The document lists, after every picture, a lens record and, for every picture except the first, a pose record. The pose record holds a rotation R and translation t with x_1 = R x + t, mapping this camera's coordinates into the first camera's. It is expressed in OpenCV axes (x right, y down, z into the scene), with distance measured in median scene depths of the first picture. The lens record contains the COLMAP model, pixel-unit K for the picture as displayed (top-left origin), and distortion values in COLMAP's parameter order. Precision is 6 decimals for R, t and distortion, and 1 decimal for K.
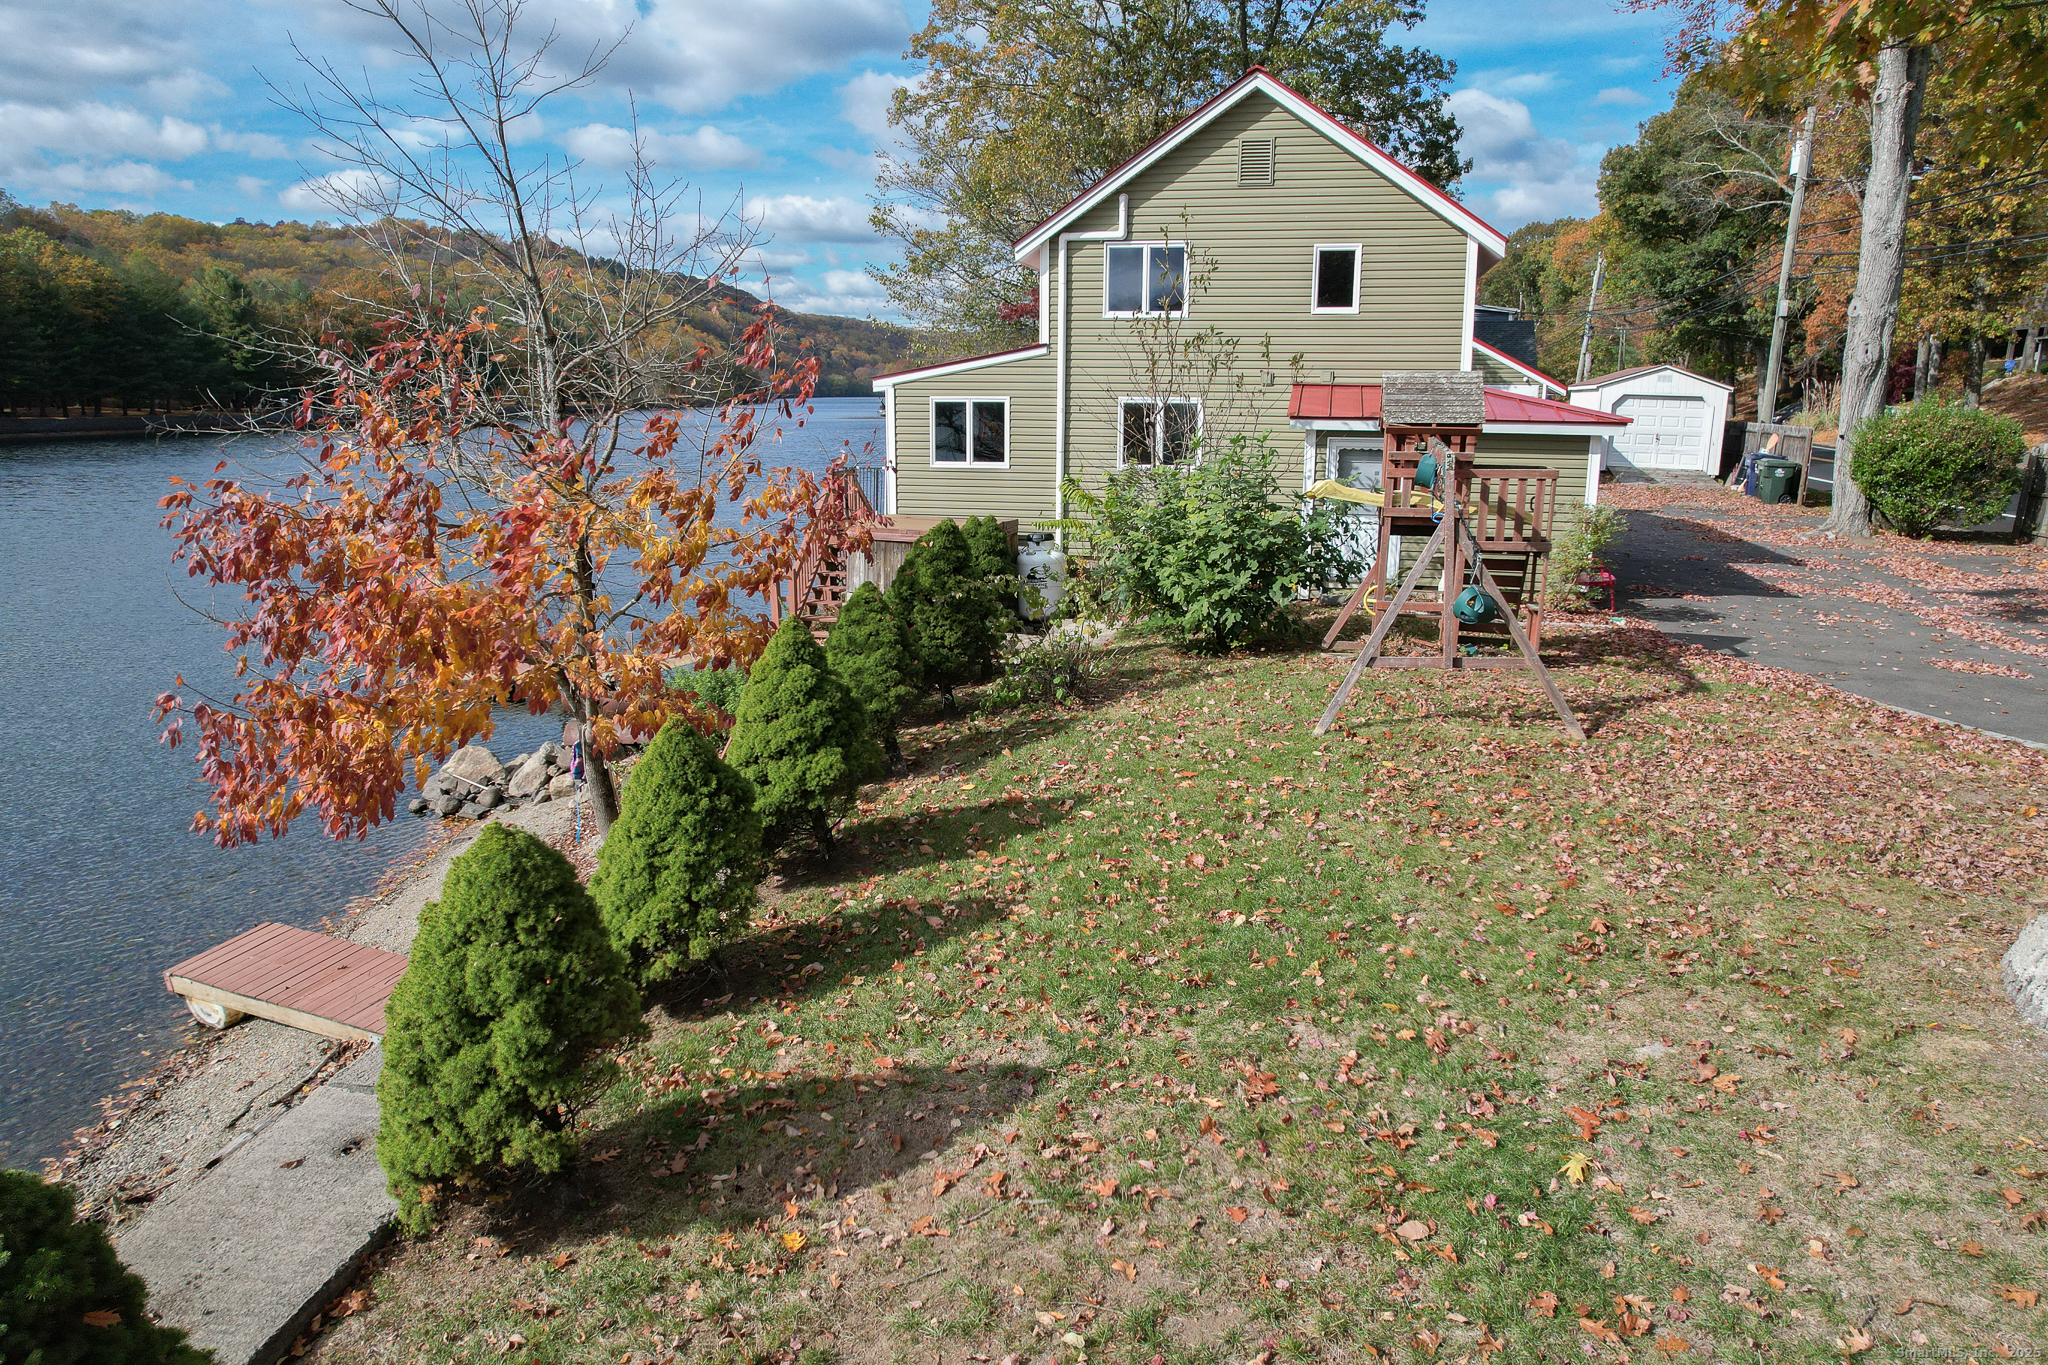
lens RADIAL K [[1307.7, 0, 1033.6], [0, 1307.7, 673.0], [0, 0, 1]] dist [-0.067117, 0.066542]
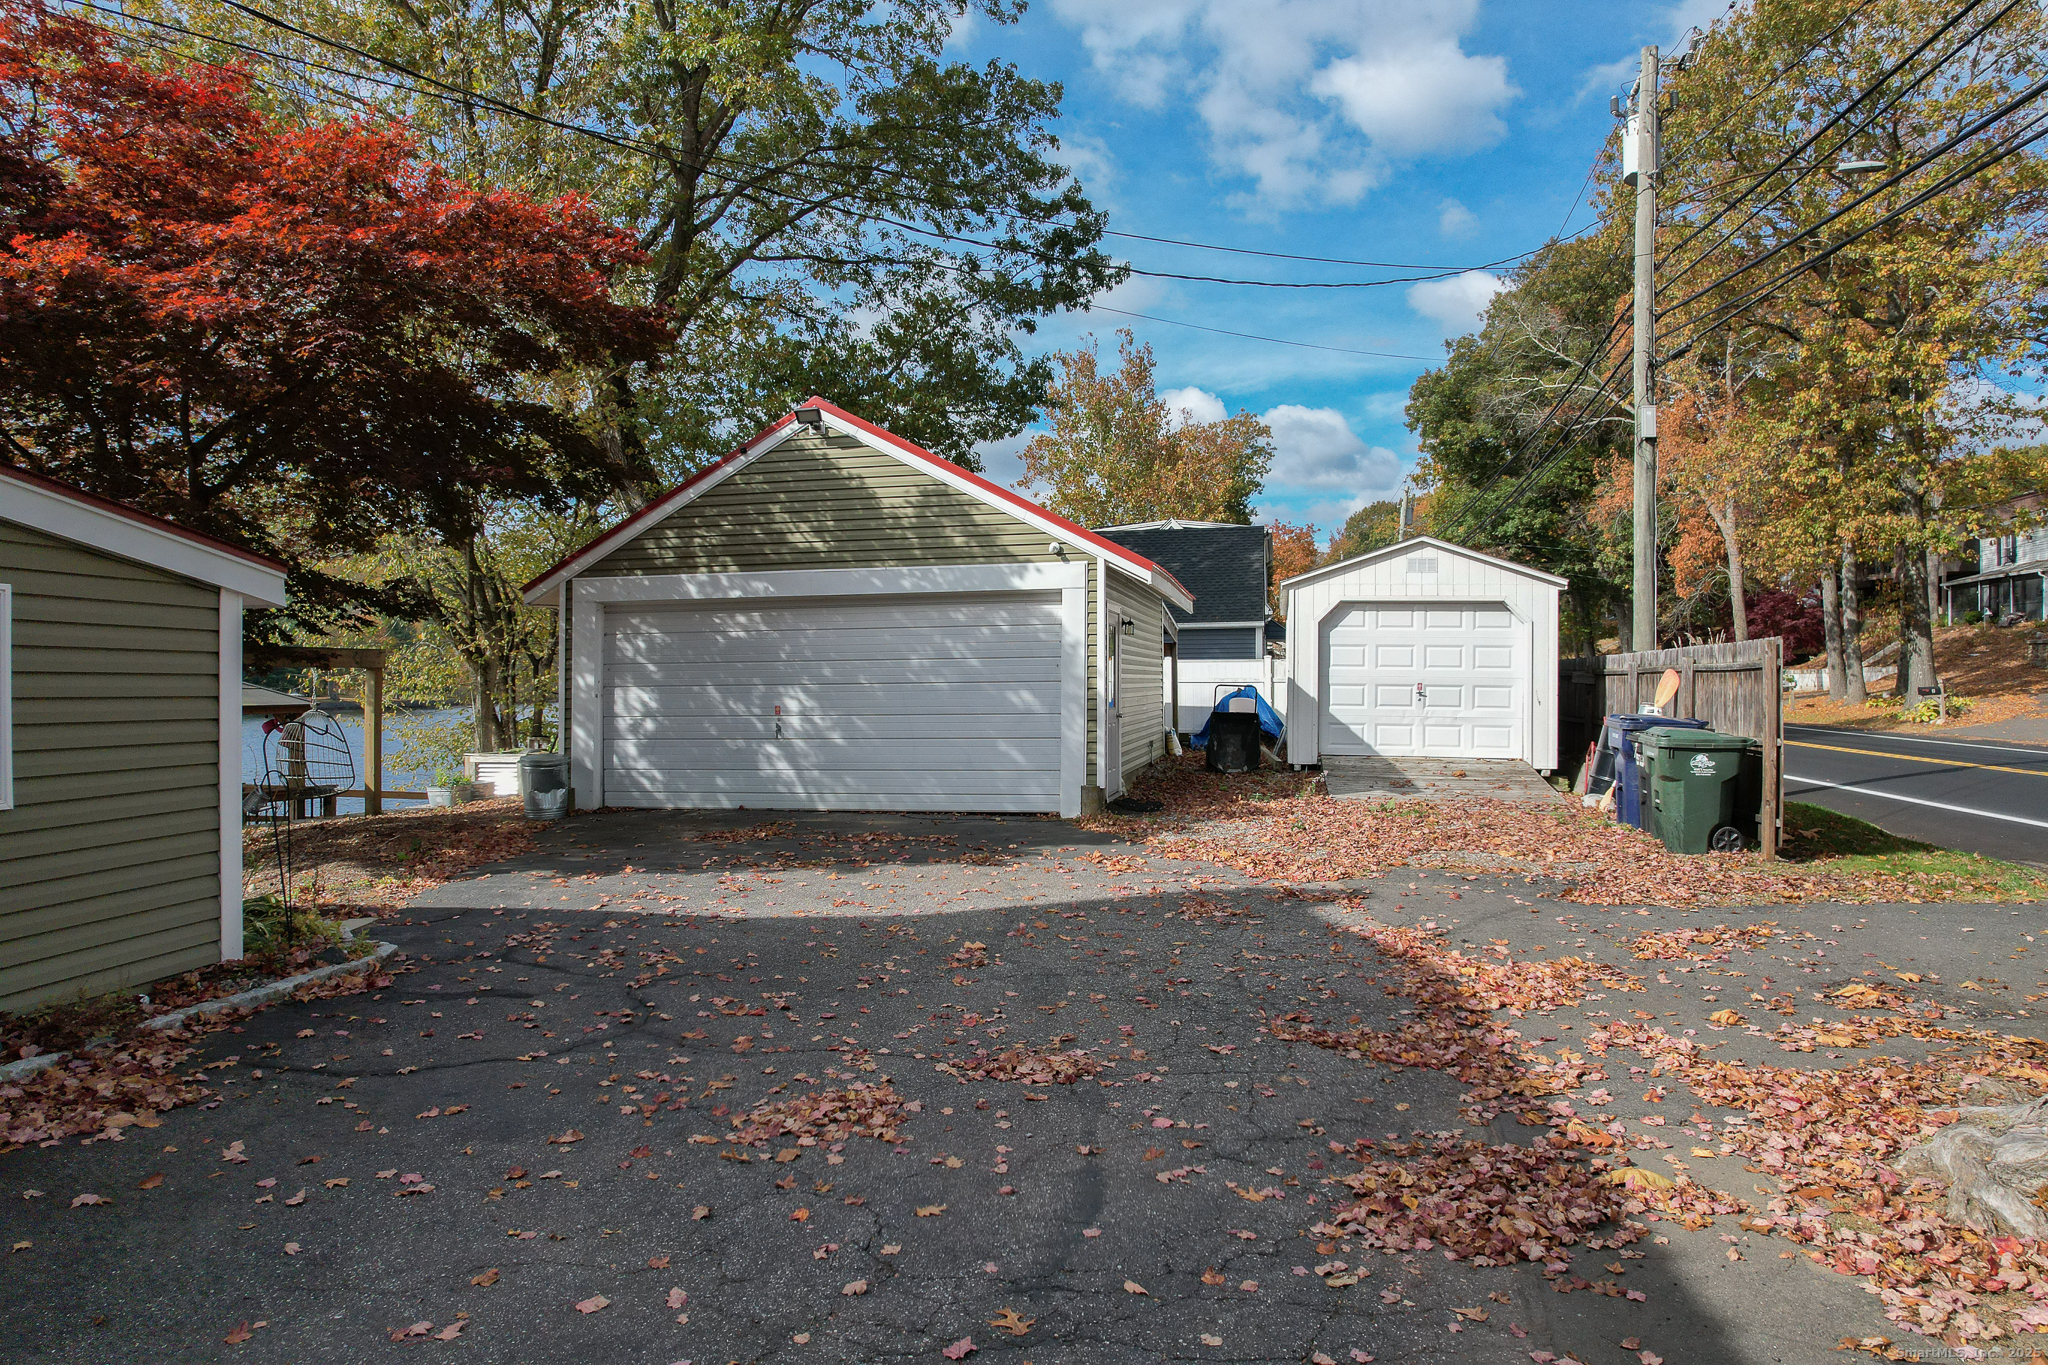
lens RADIAL K [[1307.7, 0, 1033.6], [0, 1307.7, 673.0], [0, 0, 1]] dist [-0.067117, 0.066542]
pose [[0.997129, -0.009975, 0.075065, 0.315231], [0.026344, 0.975059, -0.220376, -0.091467], [-0.070995, 0.221720, 0.972522, 0.565183]]
